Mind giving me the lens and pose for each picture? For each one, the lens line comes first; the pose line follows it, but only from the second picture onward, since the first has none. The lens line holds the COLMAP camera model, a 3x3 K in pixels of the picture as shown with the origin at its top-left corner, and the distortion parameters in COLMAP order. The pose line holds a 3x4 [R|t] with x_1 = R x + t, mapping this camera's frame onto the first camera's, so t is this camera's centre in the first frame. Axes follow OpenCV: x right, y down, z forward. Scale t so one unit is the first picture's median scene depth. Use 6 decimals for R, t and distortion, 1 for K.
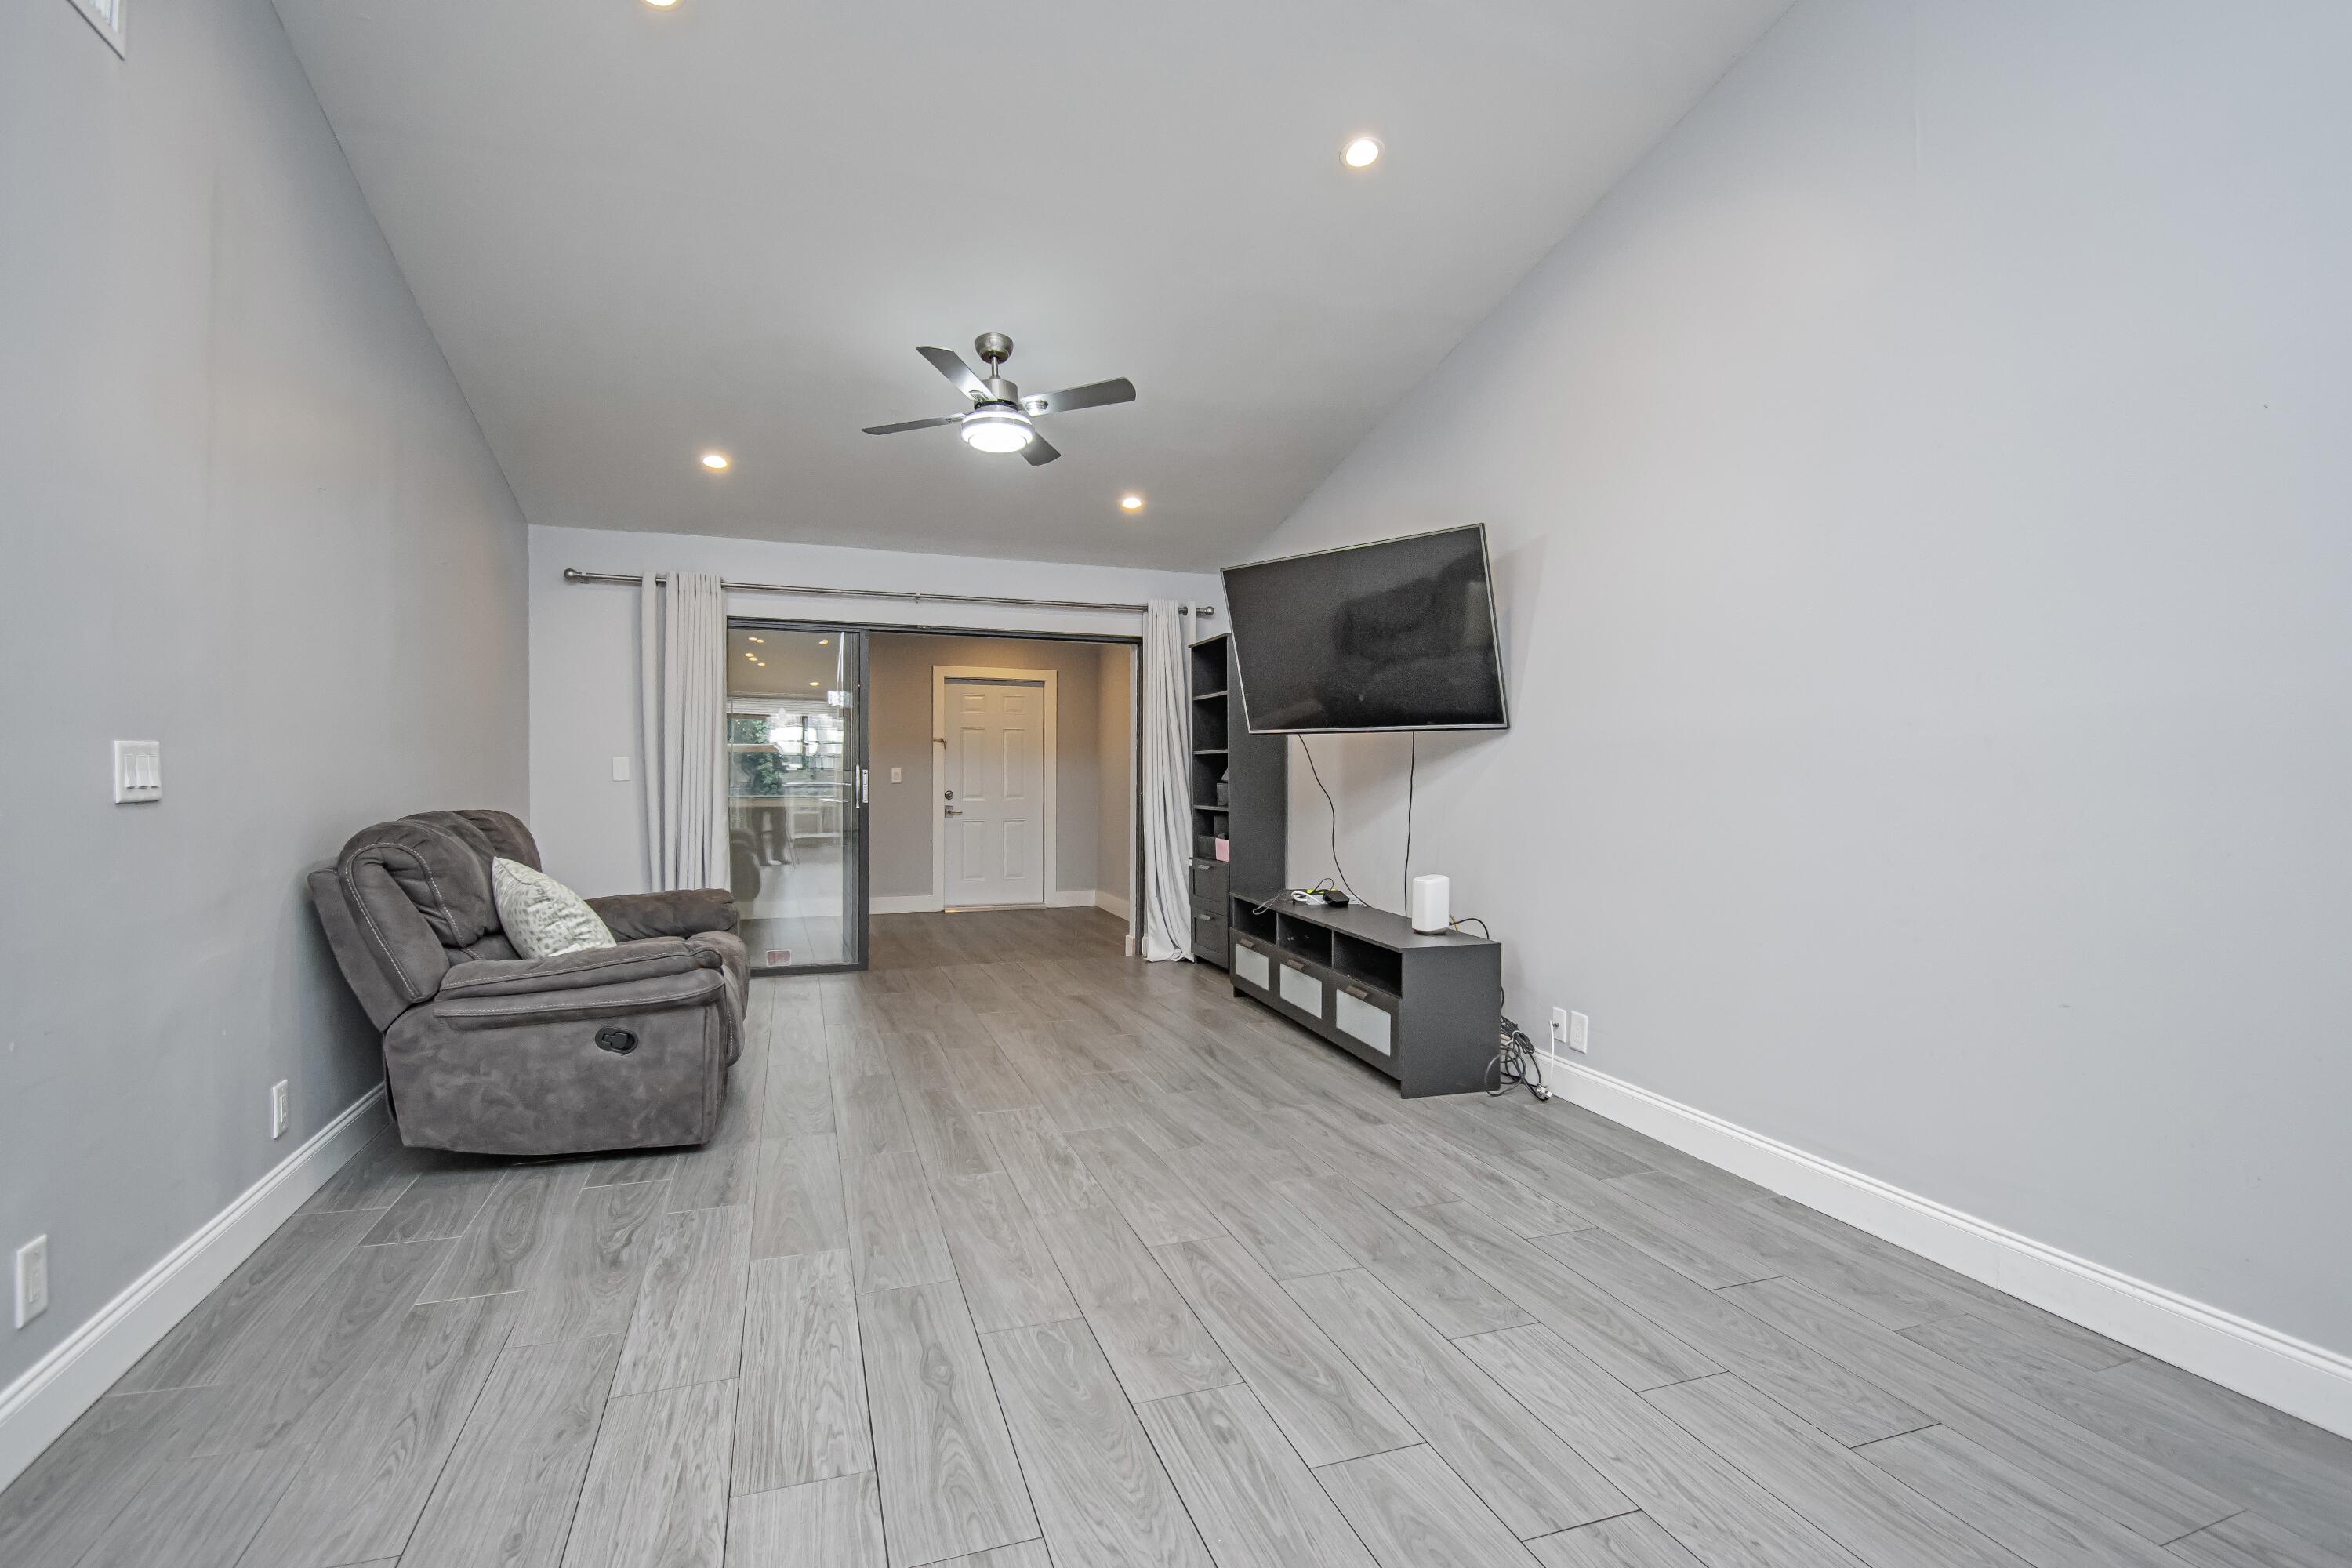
lens RADIAL K [[1107.2, 0, 1182.5], [0, 1107.2, 786.0], [0, 0, 1]] dist [0.018833, -0.021738]
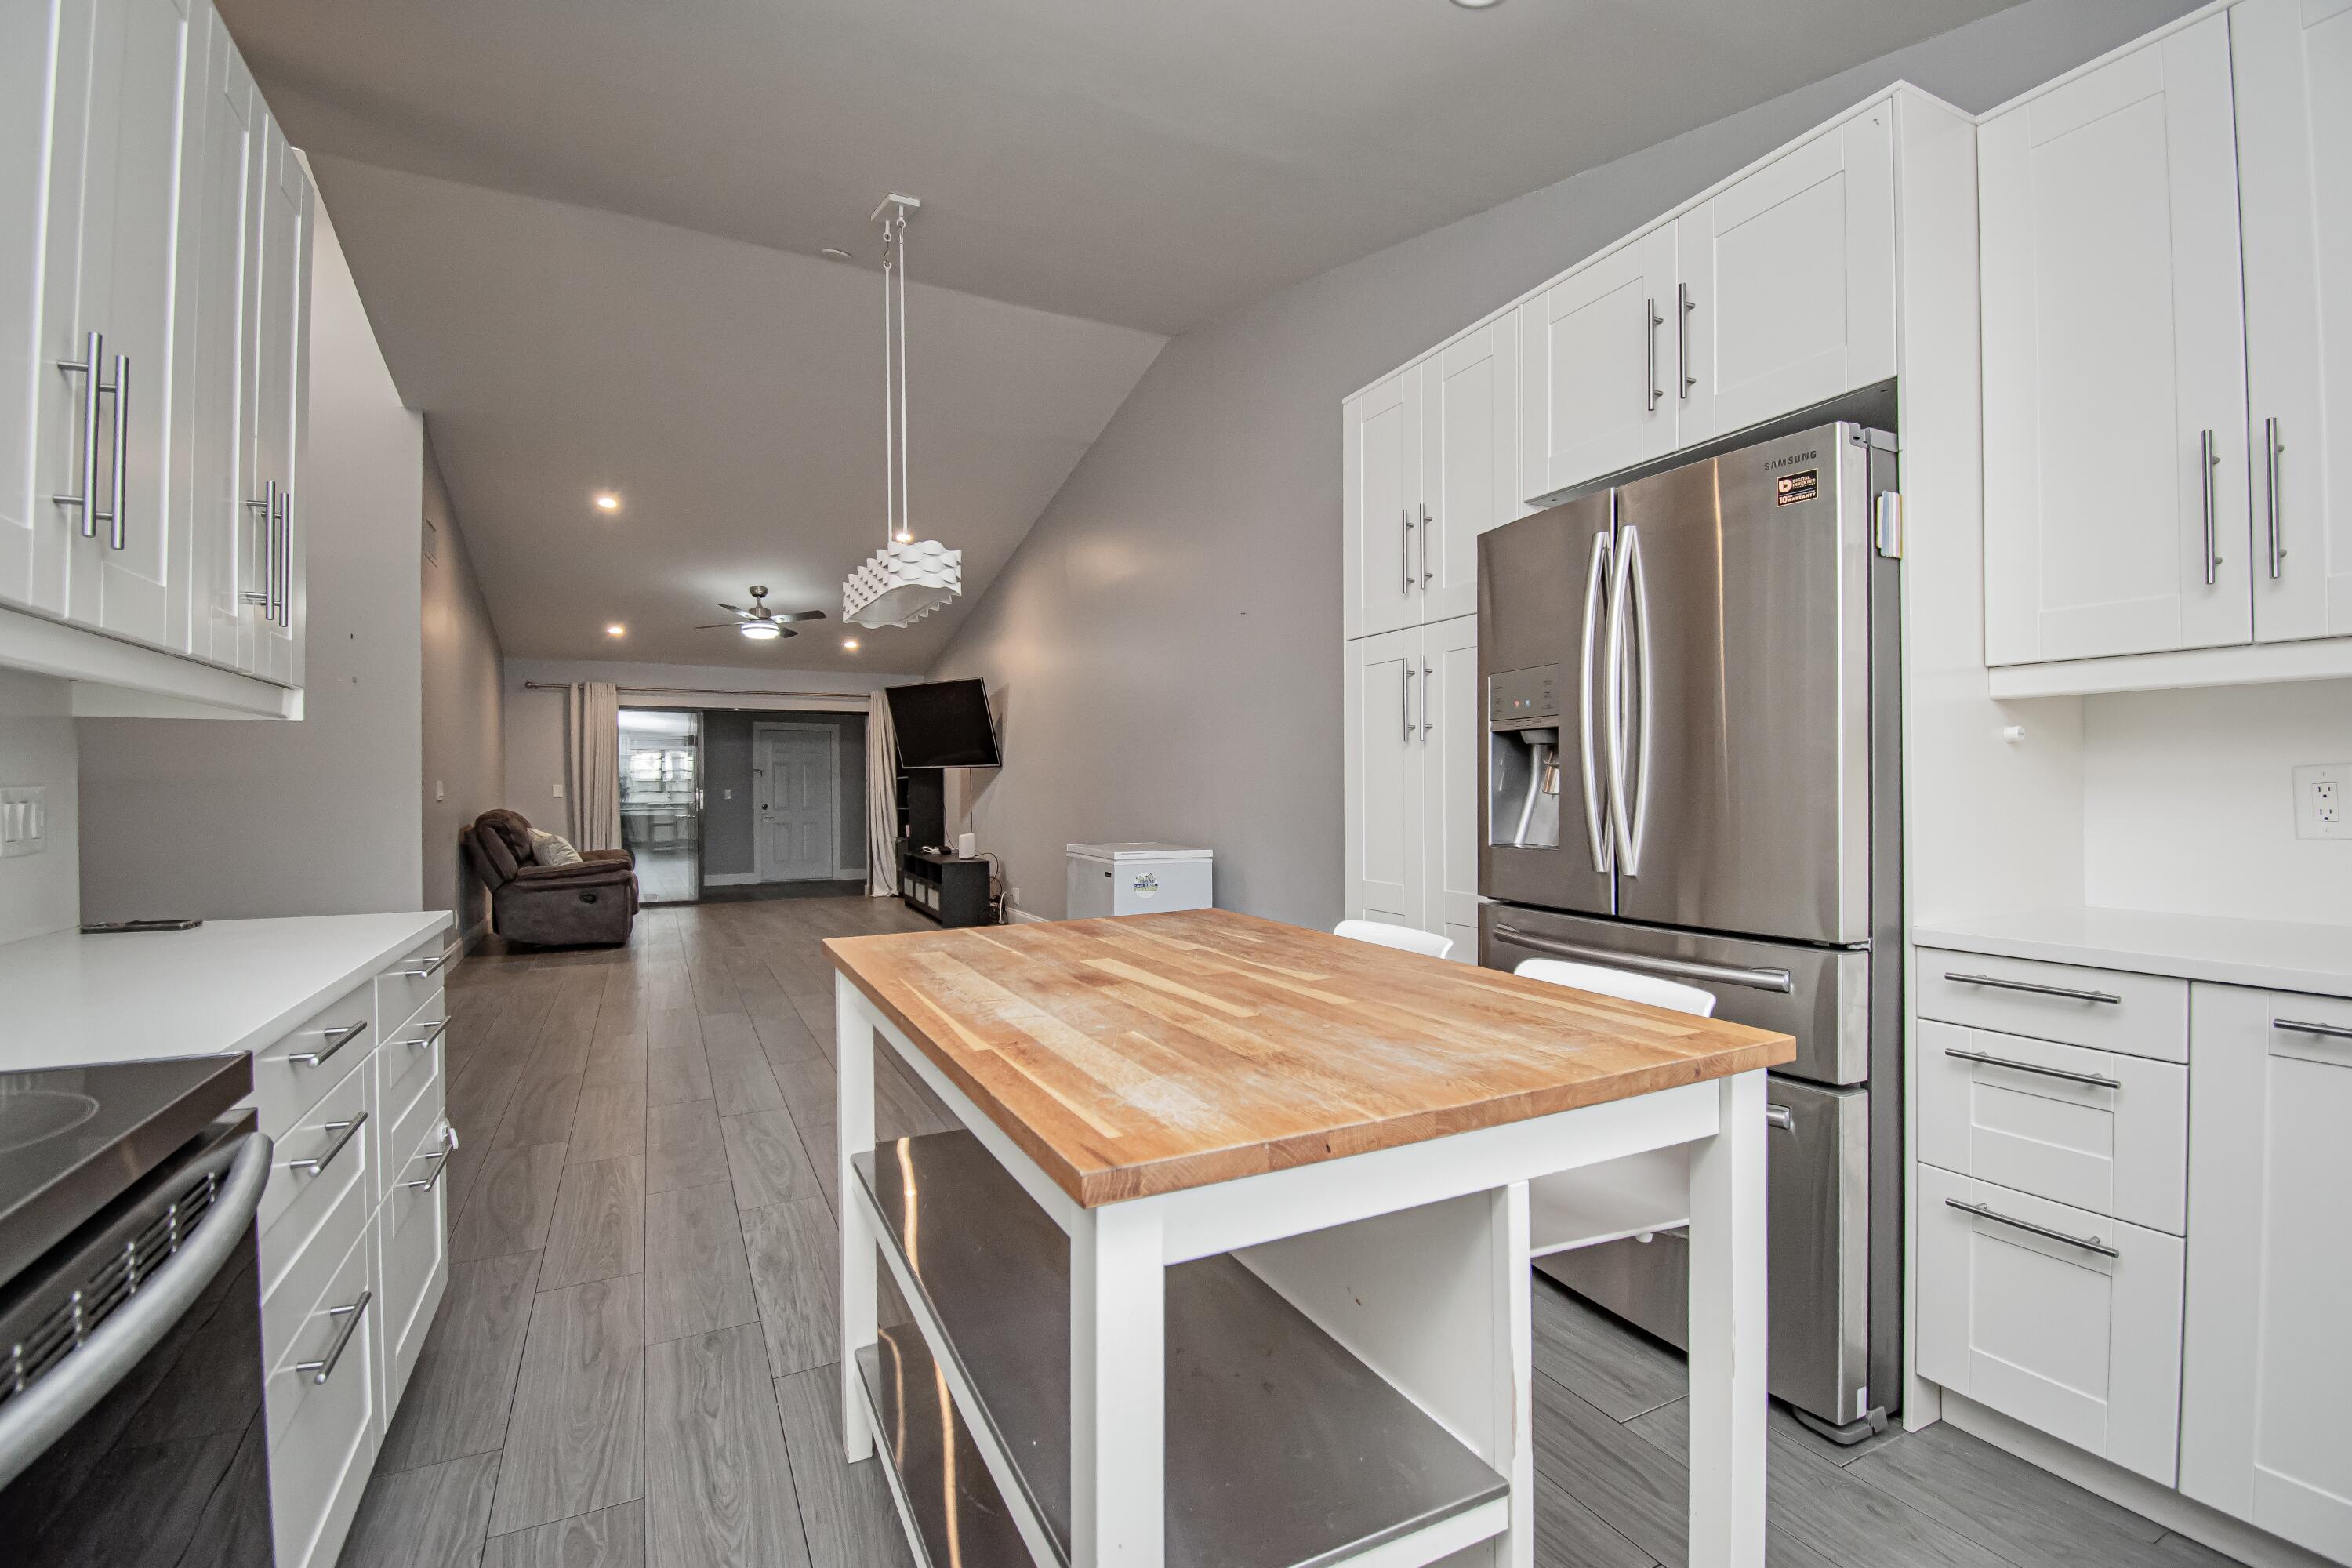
lens RADIAL K [[1041.1, 0, 1184.4], [0, 1041.1, 787.1], [0, 0, 1]] dist [0.019454, -0.024272]
pose [[0.990660, -0.010897, 0.135922, 0.397227], [0.012961, 0.999814, -0.014311, 0.024165], [-0.135741, 0.015939, 0.990616, -1.195284]]
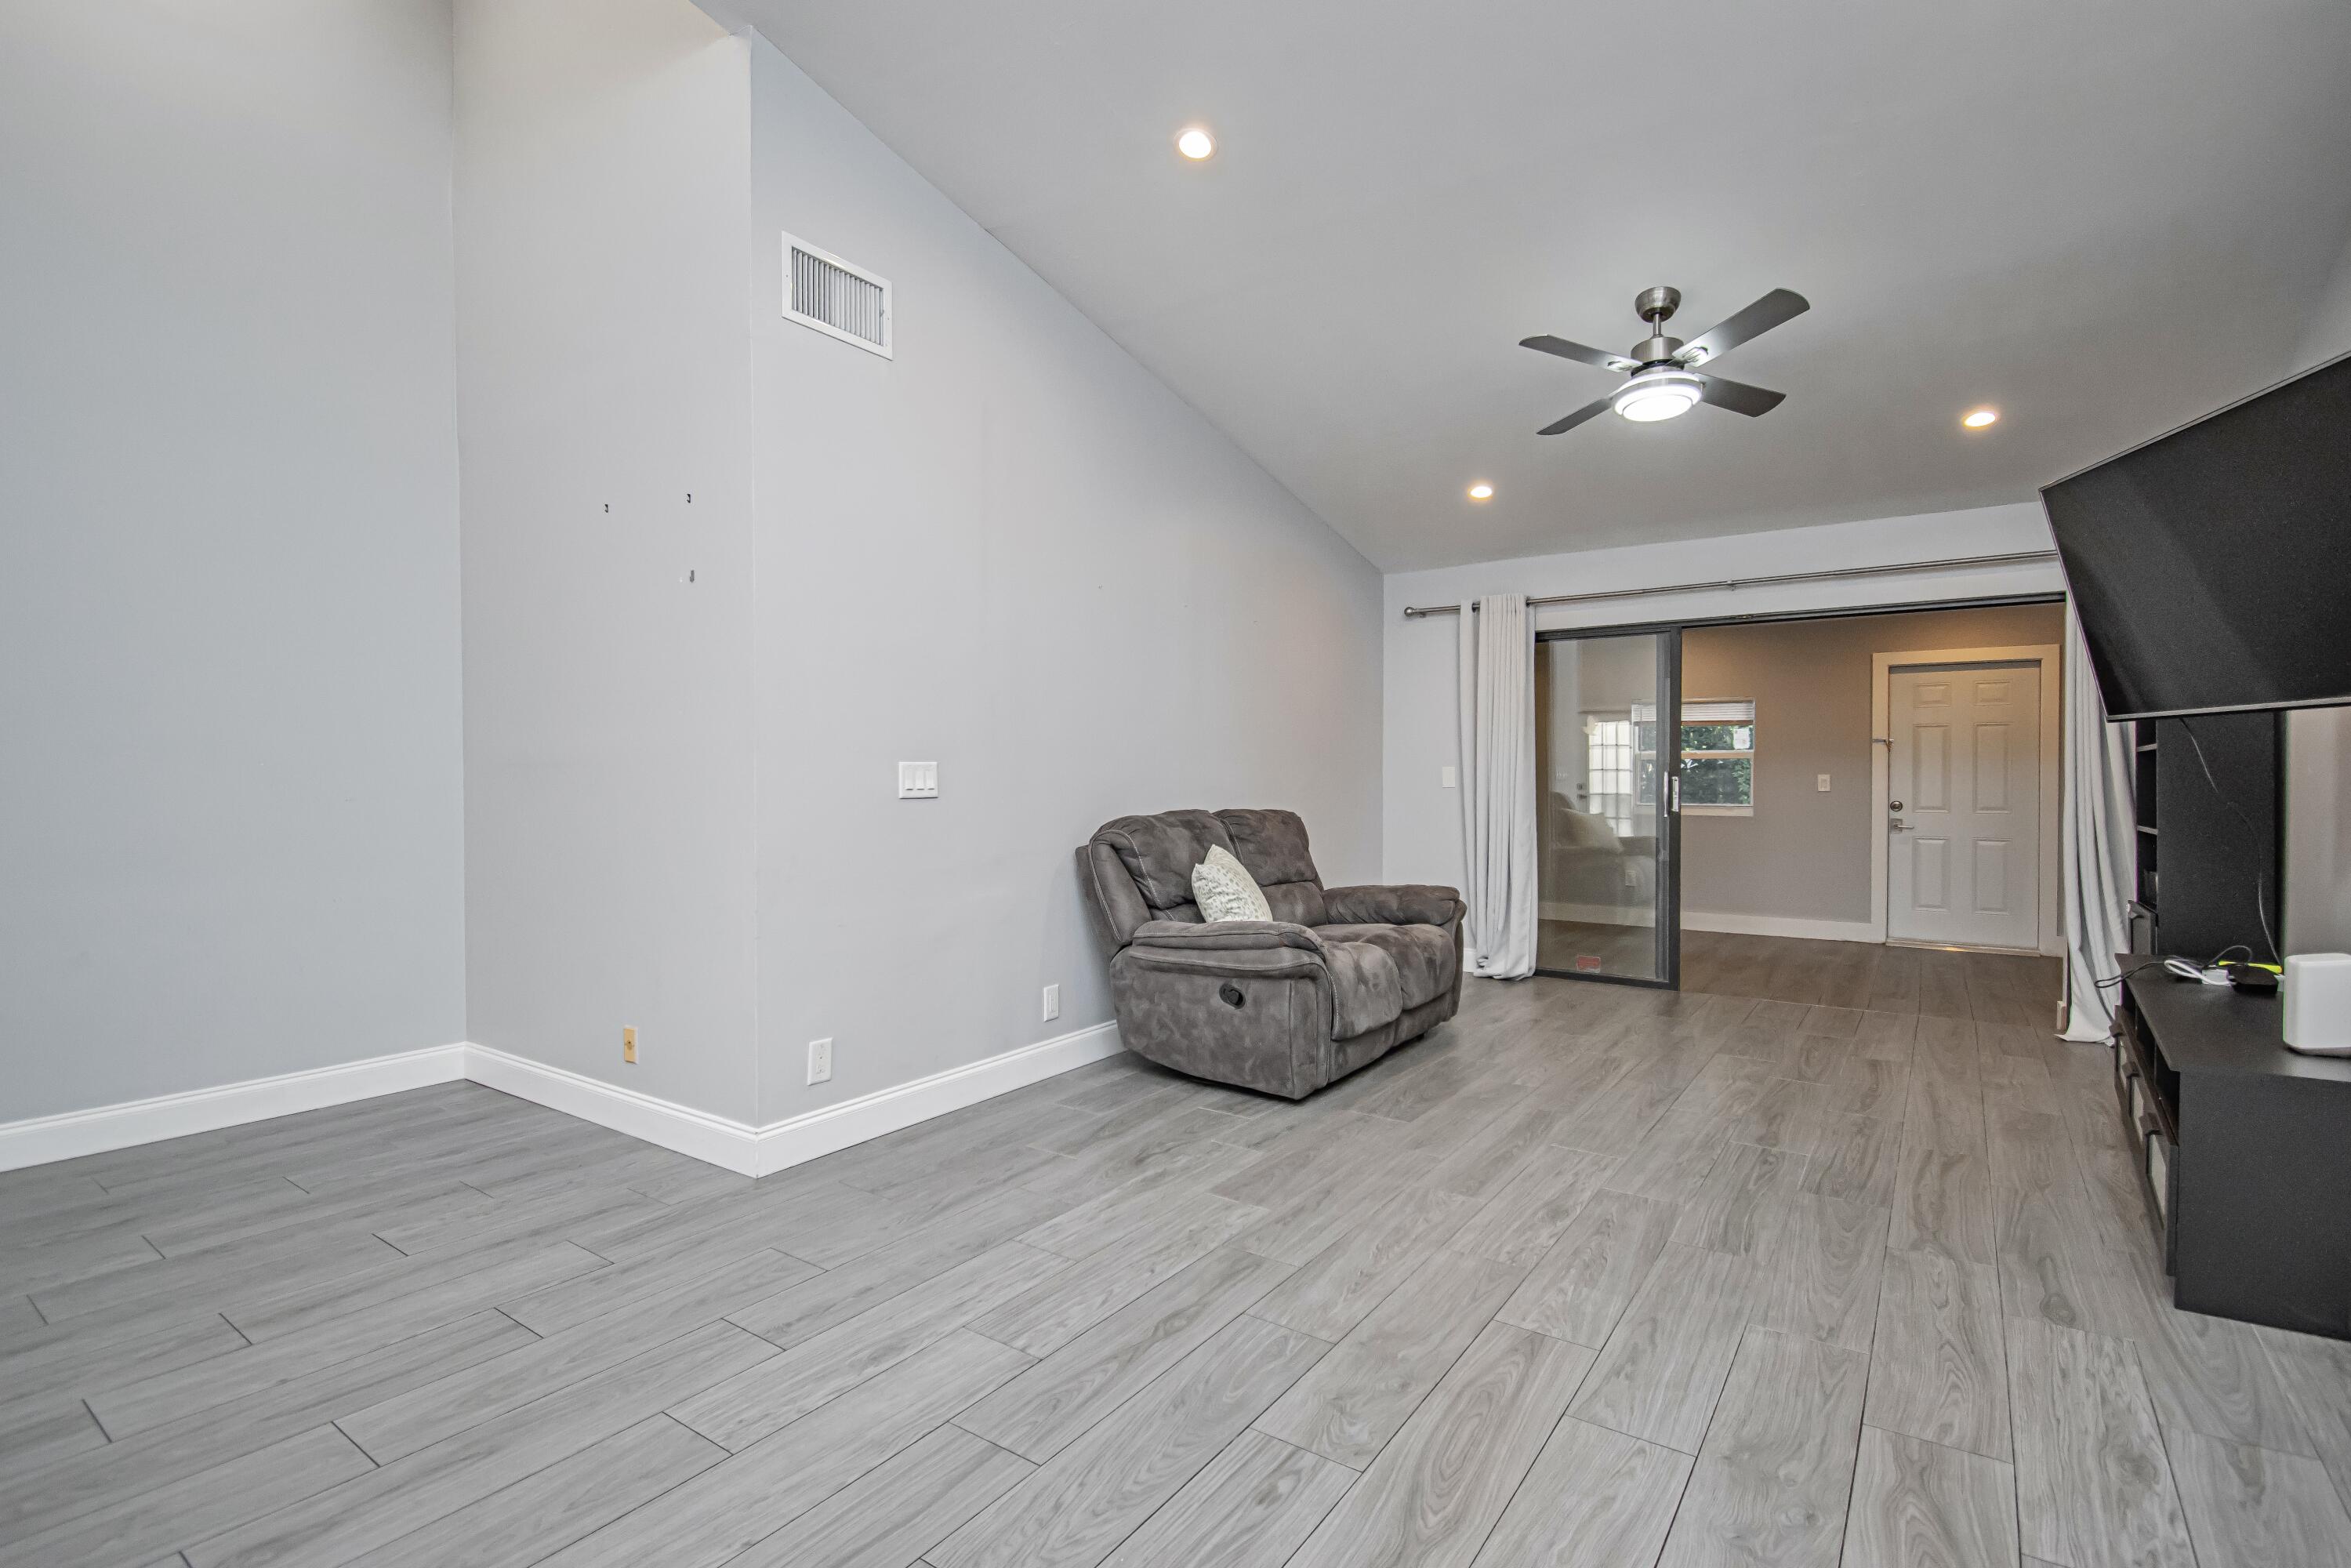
lens RADIAL K [[1086.9, 0, 1189.4], [0, 1086.9, 791.3], [0, 0, 1]] dist [0.020313, -0.026331]
pose [[0.586014, 0.008069, -0.810261, 0.350700], [-0.008993, 0.999954, 0.003454, -0.002534], [0.810251, 0.005263, 0.586059, 0.197928]]
